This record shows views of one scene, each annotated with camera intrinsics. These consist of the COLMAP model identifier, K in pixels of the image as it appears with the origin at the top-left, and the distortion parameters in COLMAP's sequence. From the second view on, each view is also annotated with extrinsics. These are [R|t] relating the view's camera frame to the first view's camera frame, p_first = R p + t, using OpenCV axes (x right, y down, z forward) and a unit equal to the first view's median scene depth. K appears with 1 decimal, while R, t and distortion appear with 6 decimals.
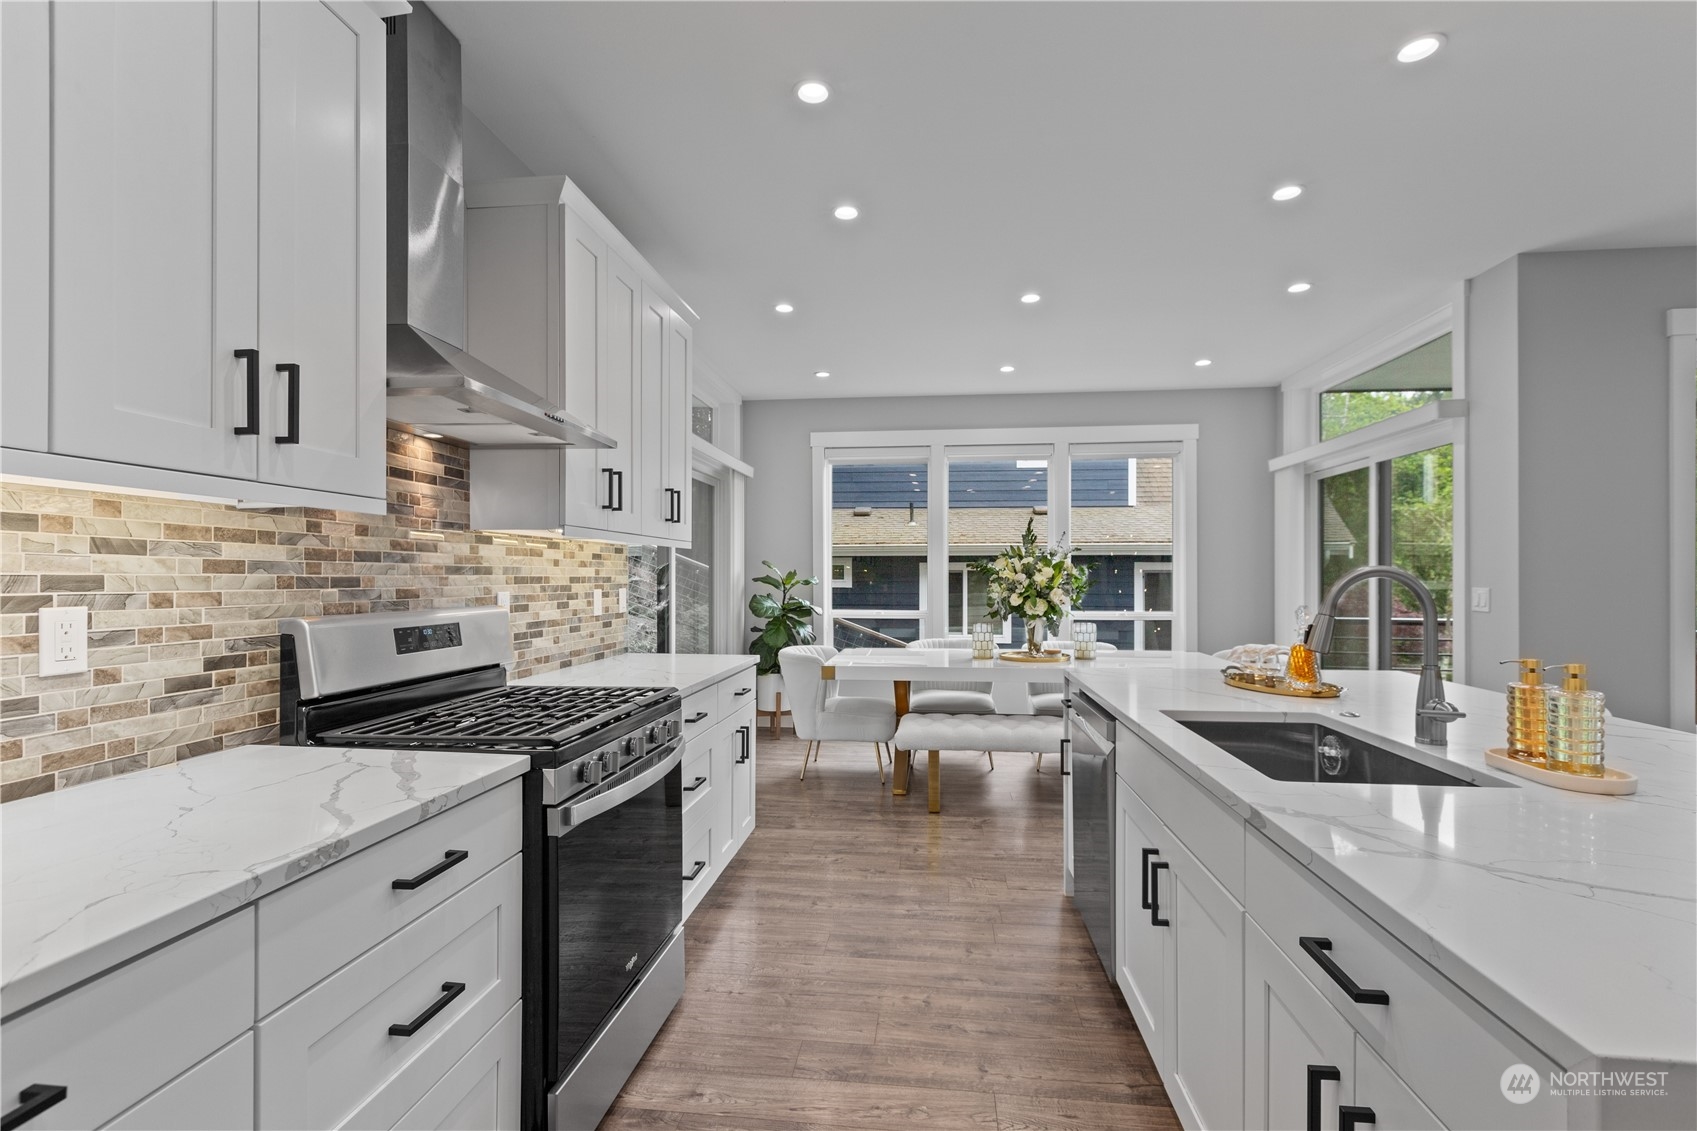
lens RADIAL K [[765.6, 0, 850.0], [0, 765.6, 574.1], [0, 0, 1]] dist [-0.002325, 0.000391]
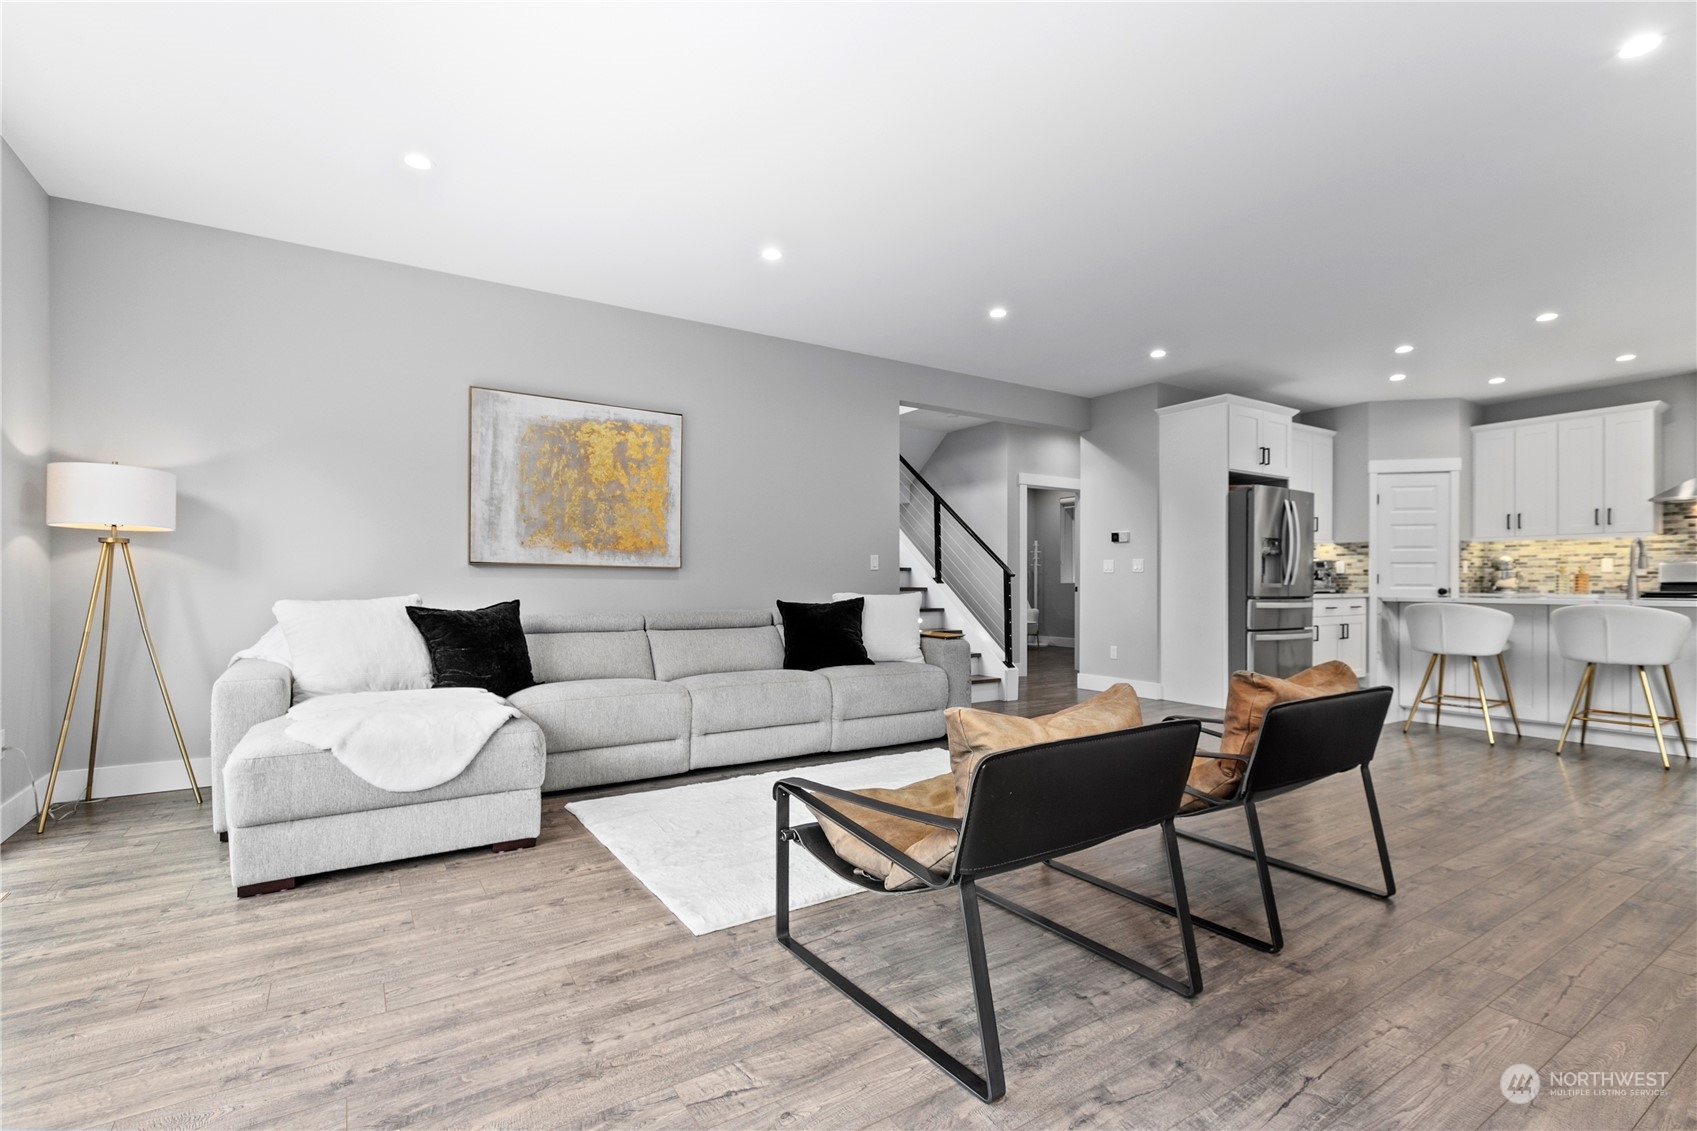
lens RADIAL K [[765.6, 0, 863.4], [0, 765.6, 577.2], [0, 0, 1]] dist [-0.002325, 0.000391]
pose [[-0.768025, -0.006008, -0.640392, 1.766269], [-0.001373, 0.999969, -0.007735, 0.061161], [0.640418, -0.005061, -0.768010, 0.494337]]
